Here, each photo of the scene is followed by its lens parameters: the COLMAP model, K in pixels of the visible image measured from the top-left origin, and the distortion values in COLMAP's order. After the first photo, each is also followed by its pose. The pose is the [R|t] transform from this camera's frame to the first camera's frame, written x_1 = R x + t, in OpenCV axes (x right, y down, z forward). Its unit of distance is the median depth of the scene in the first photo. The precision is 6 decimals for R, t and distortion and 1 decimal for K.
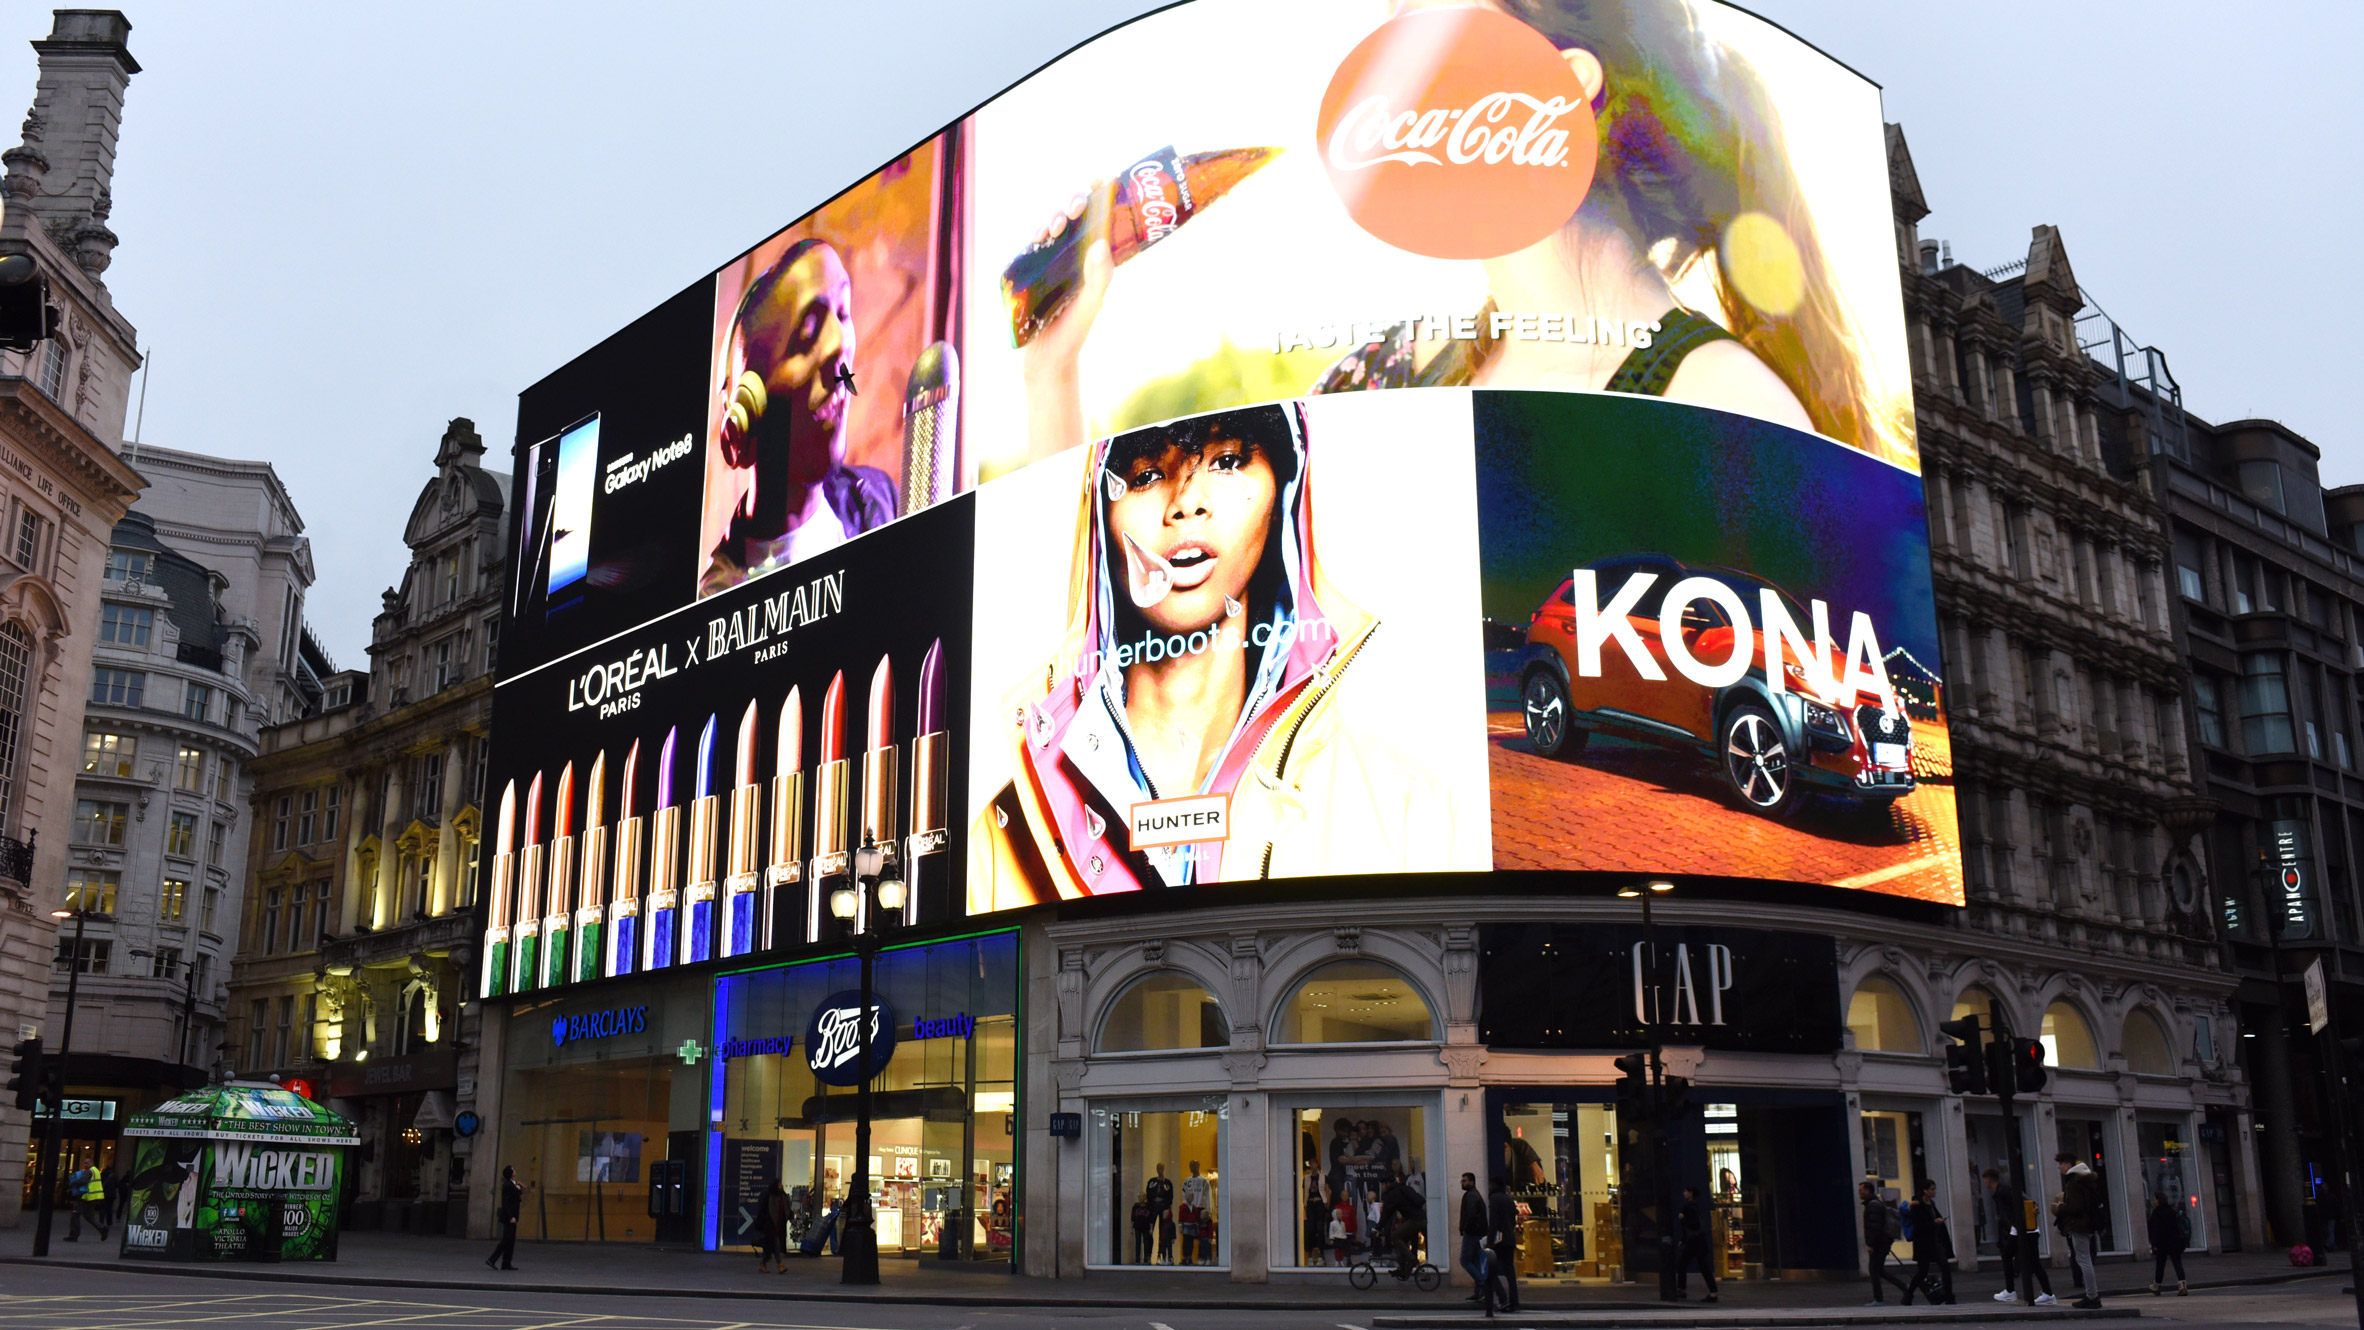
lens RADIAL K [[2124.6, 0, 1175.8], [0, 2124.6, 589.8], [0, 0, 1]] dist [-0.010180, -0.013464]
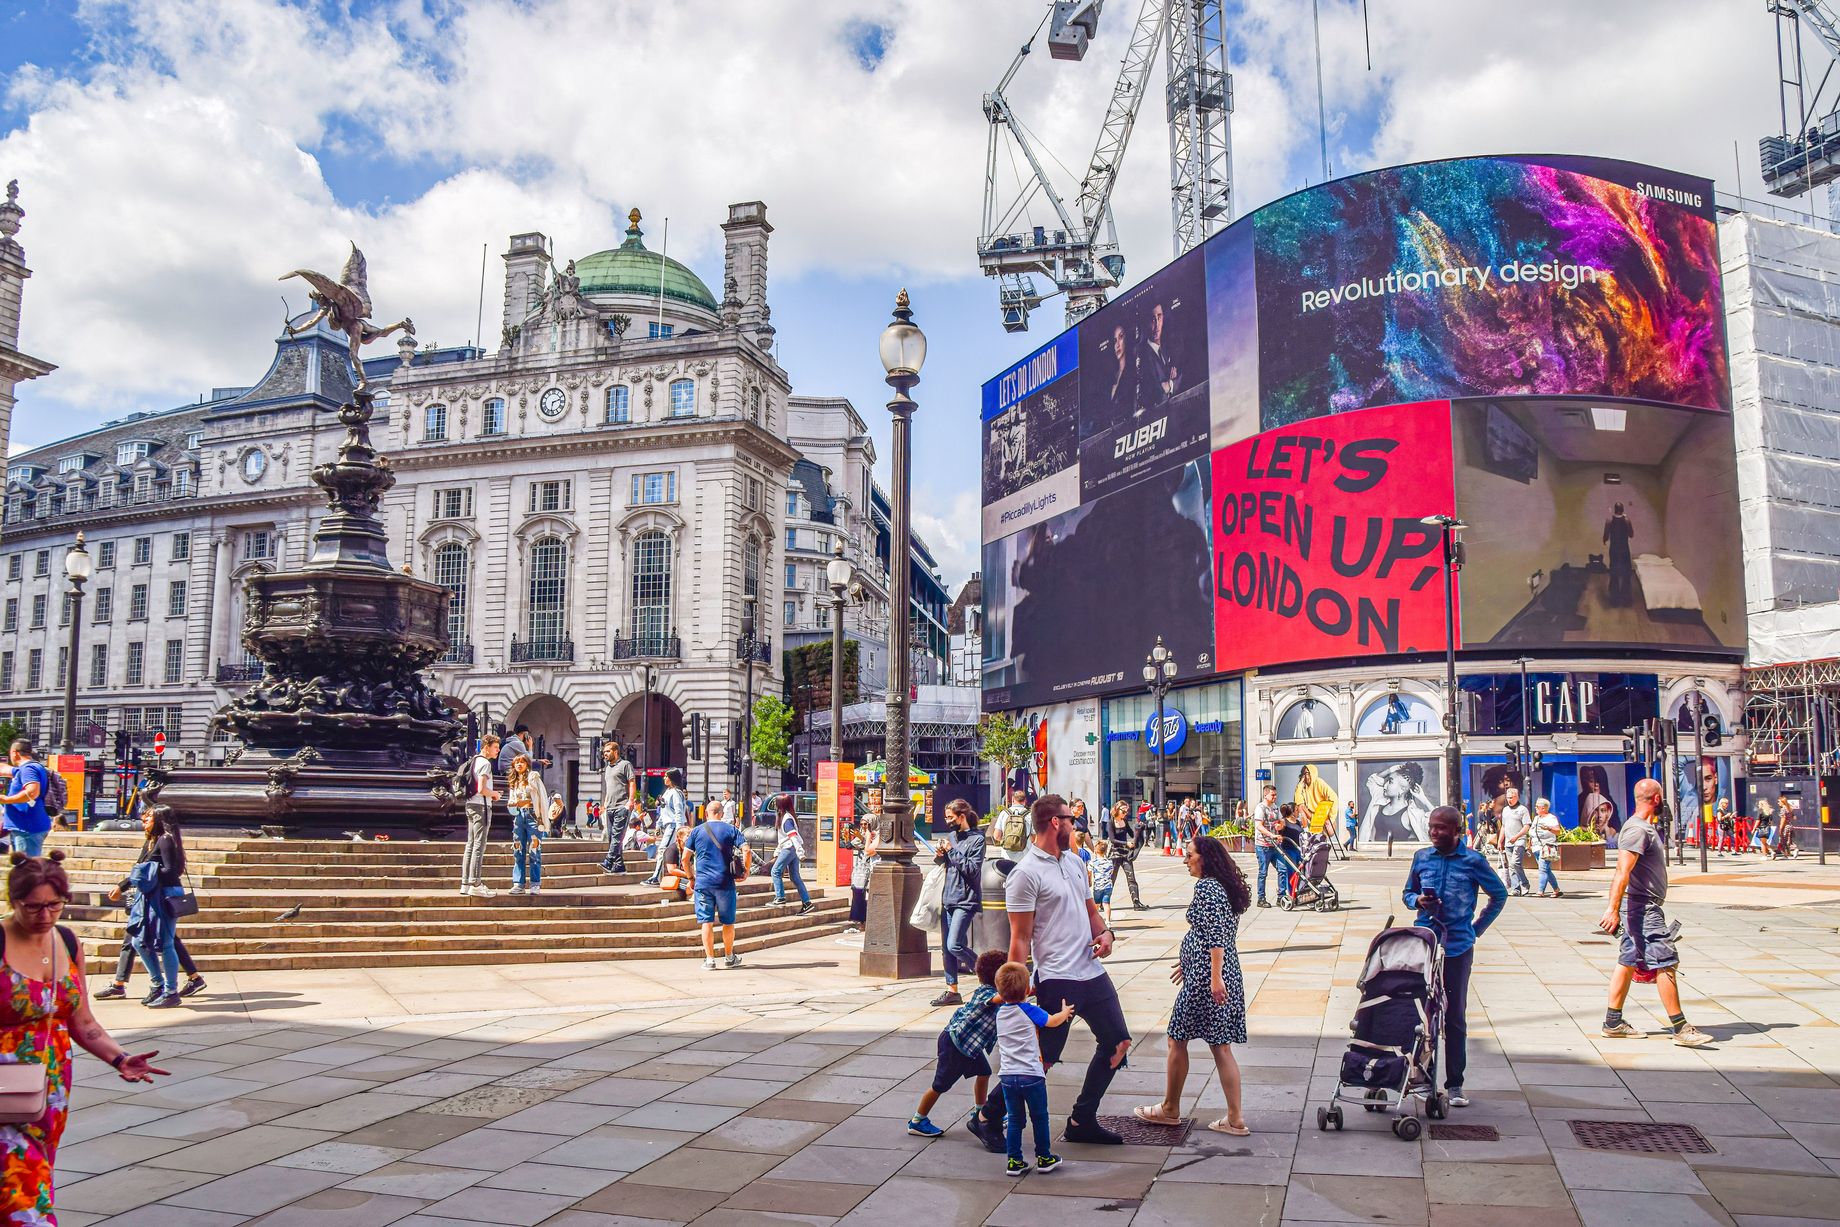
lens RADIAL K [[1371.7, 0, 920.6], [0, 1371.7, 652.7], [0, 0, 1]] dist [-0.110405, 0.000676]
pose [[0.934229, -0.034188, -0.355030, 0.056434], [0.089023, 0.986243, 0.139285, -0.038644], [0.345384, -0.161730, 0.924420, -0.155326]]
